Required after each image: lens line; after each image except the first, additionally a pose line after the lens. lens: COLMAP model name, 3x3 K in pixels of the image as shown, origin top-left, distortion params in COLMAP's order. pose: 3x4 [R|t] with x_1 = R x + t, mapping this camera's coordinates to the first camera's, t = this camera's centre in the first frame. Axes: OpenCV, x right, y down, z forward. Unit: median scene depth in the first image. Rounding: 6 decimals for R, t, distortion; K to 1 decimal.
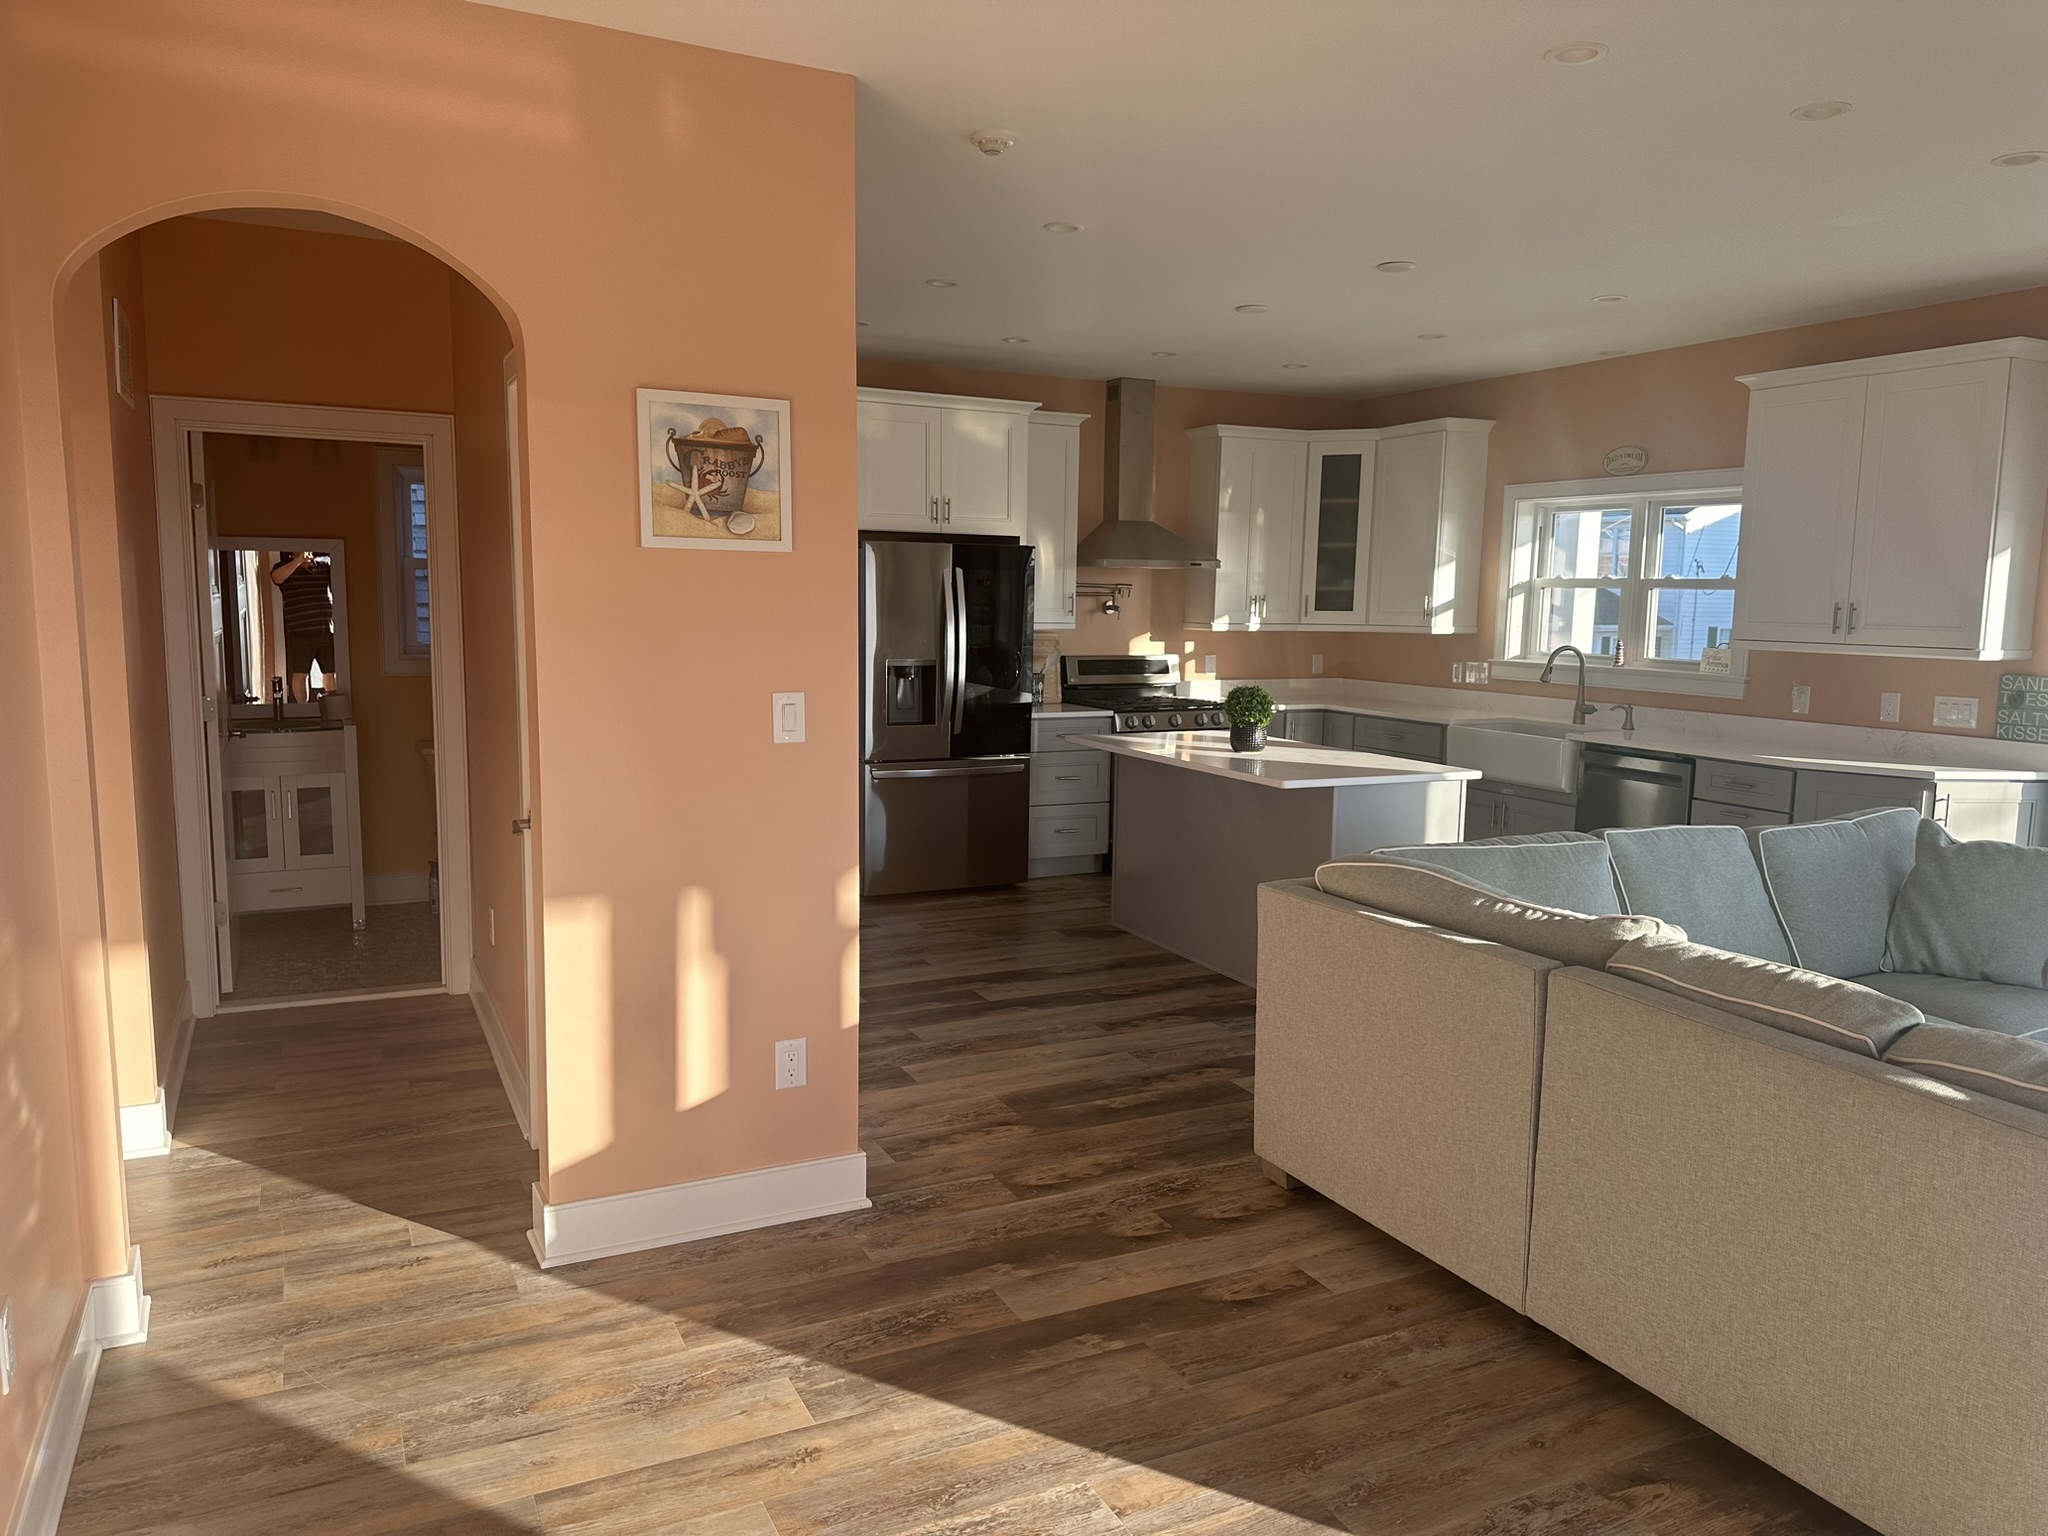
lens RADIAL K [[1428.1, 0, 1030.1], [0, 1428.1, 782.4], [0, 0, 1]] dist [0.067036, -0.081549]
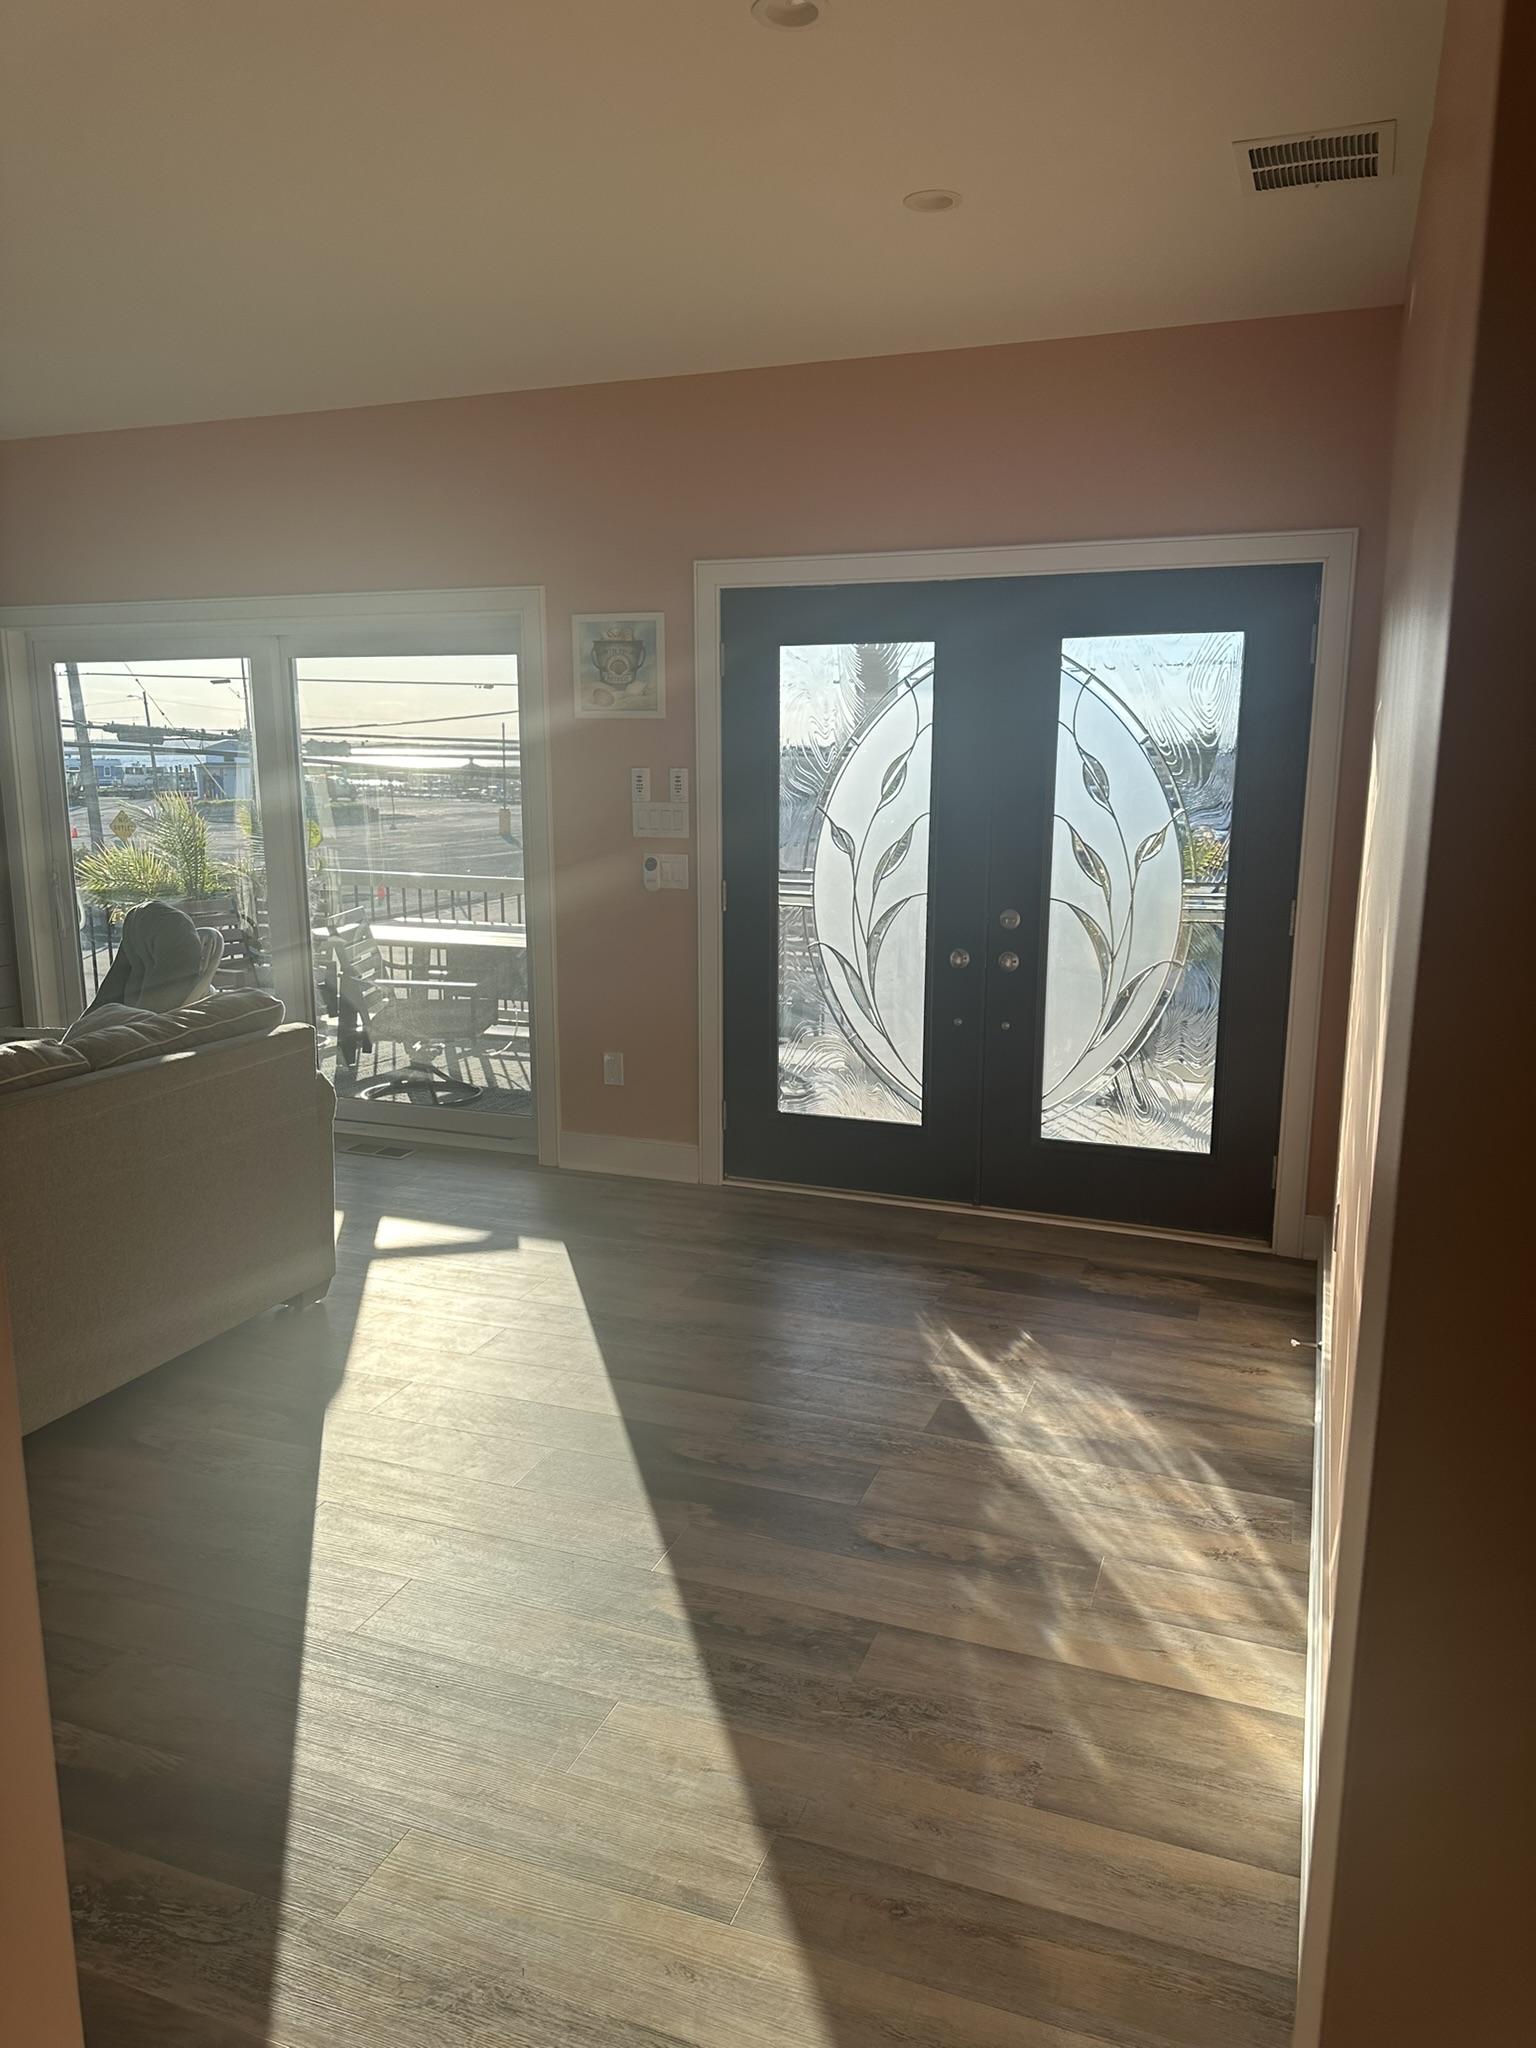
lens RADIAL K [[1428.1, 0, 773.1], [0, 1428.1, 1034.3], [0, 0, 1]] dist [0.067036, -0.081549]
pose [[-0.682168, -0.159592, 0.713566, -0.395875], [0.082516, 0.952854, 0.291995, -0.091683], [-0.726524, 0.258070, -0.636838, 0.643160]]
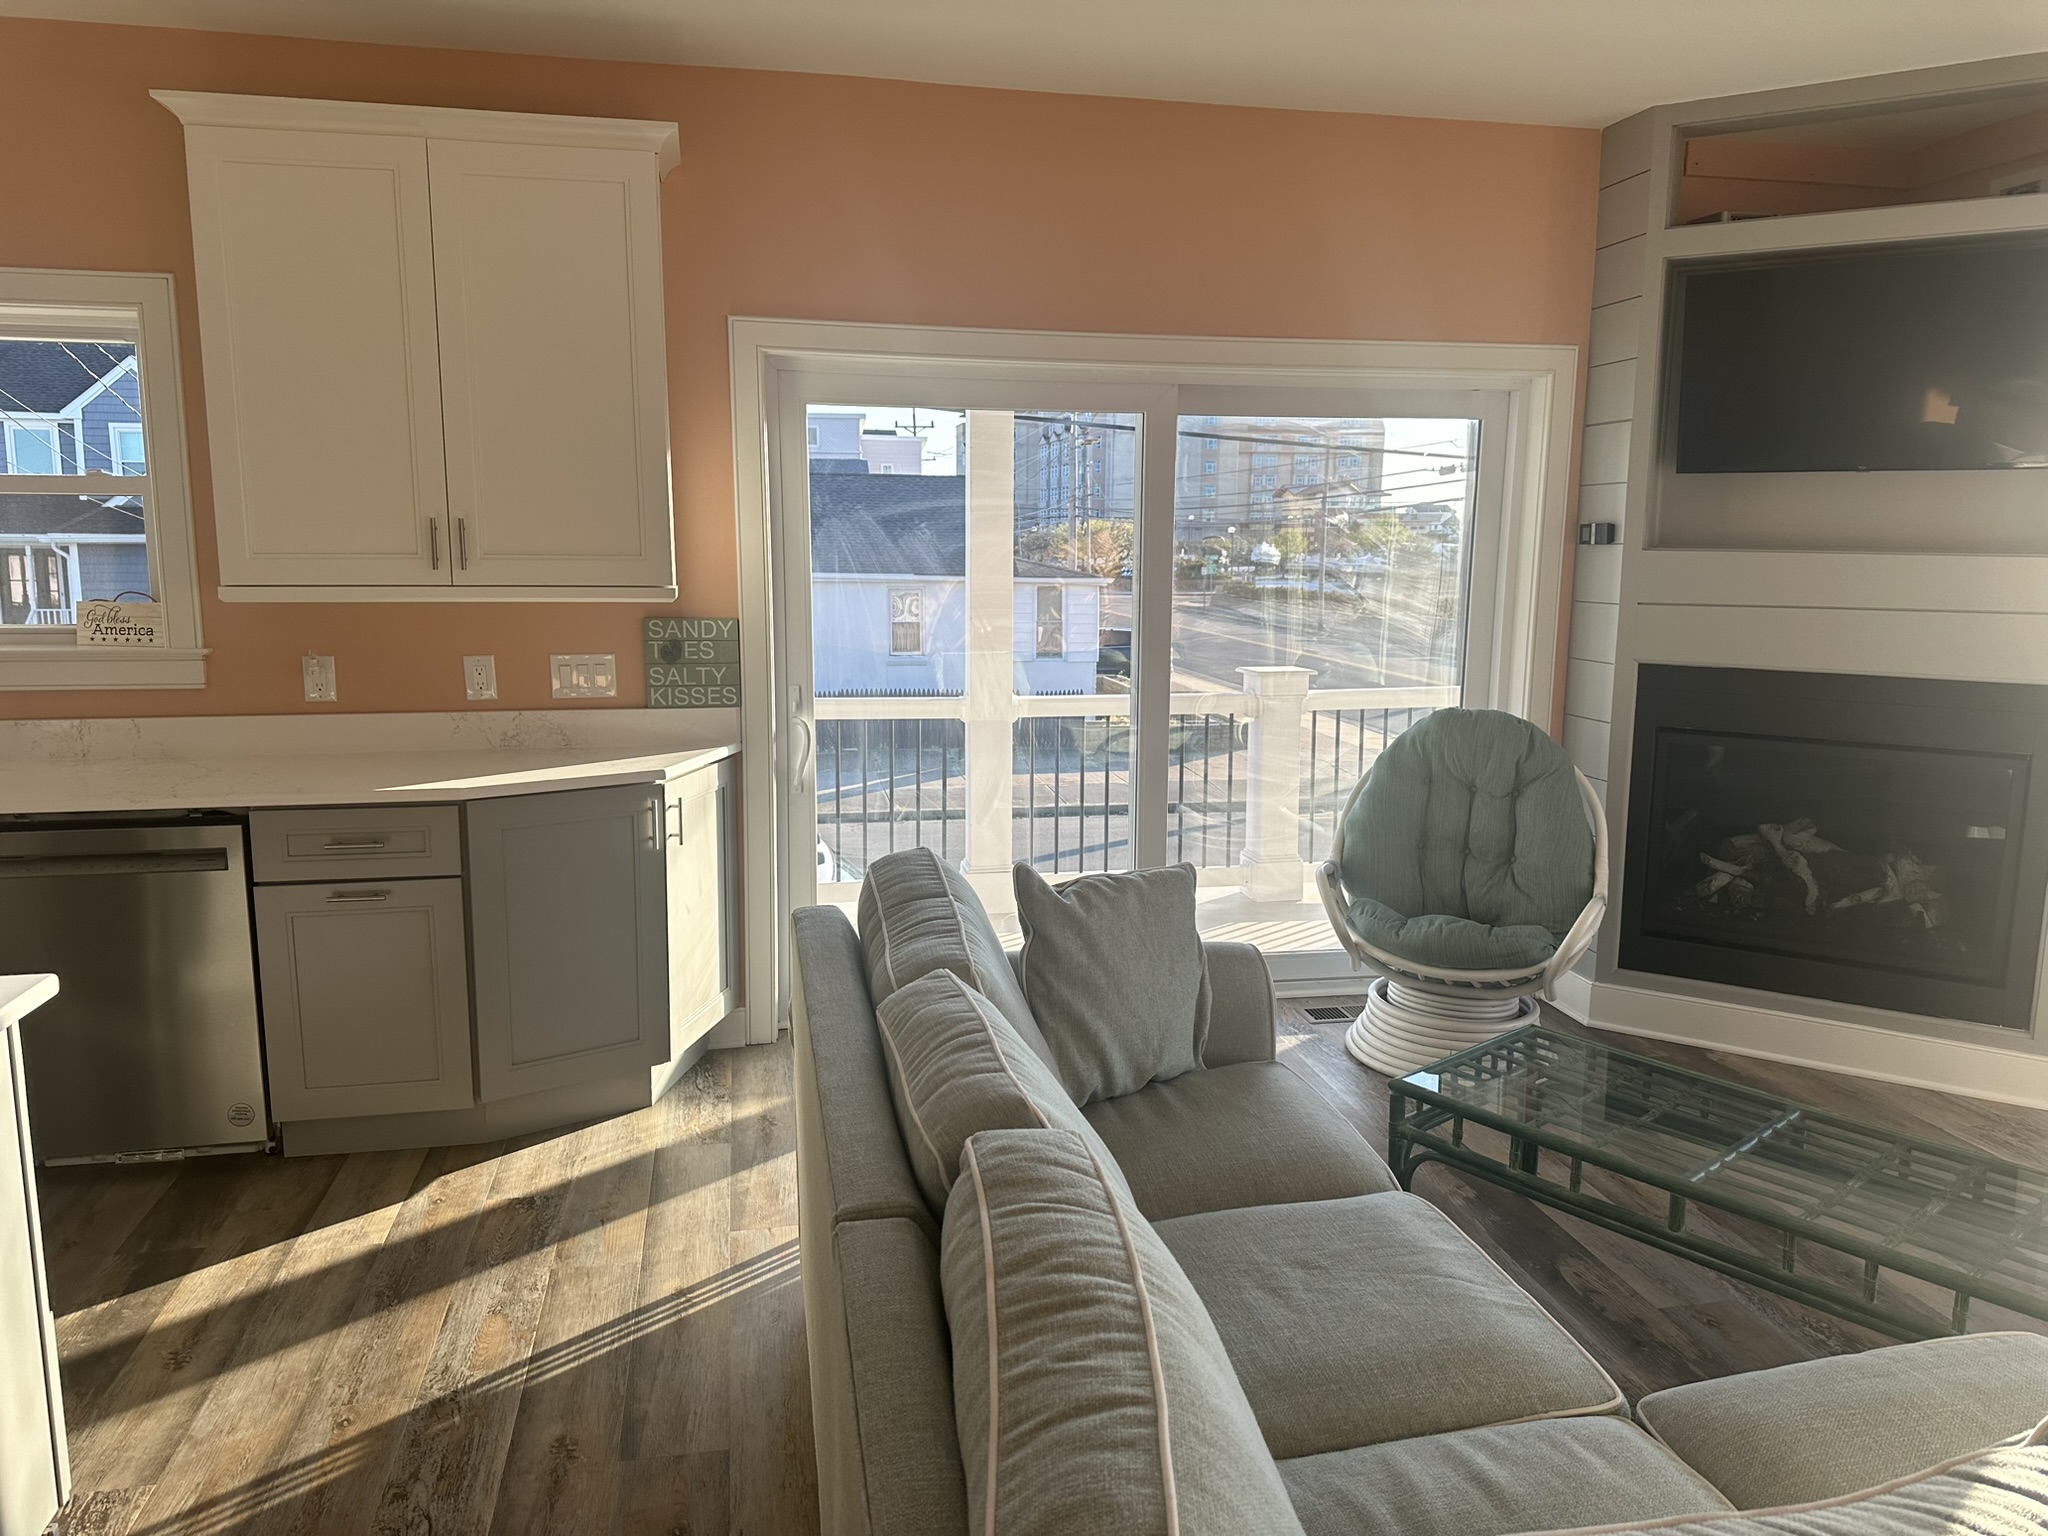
lens RADIAL K [[1428.1, 0, 1031.2], [0, 1428.1, 755.0], [0, 0, 1]] dist [0.067036, -0.081549]
pose [[0.253119, -0.161537, 0.953854, 0.030318], [0.124502, 0.983201, 0.133469, -0.084472], [-0.959390, 0.084974, 0.268979, 0.672817]]
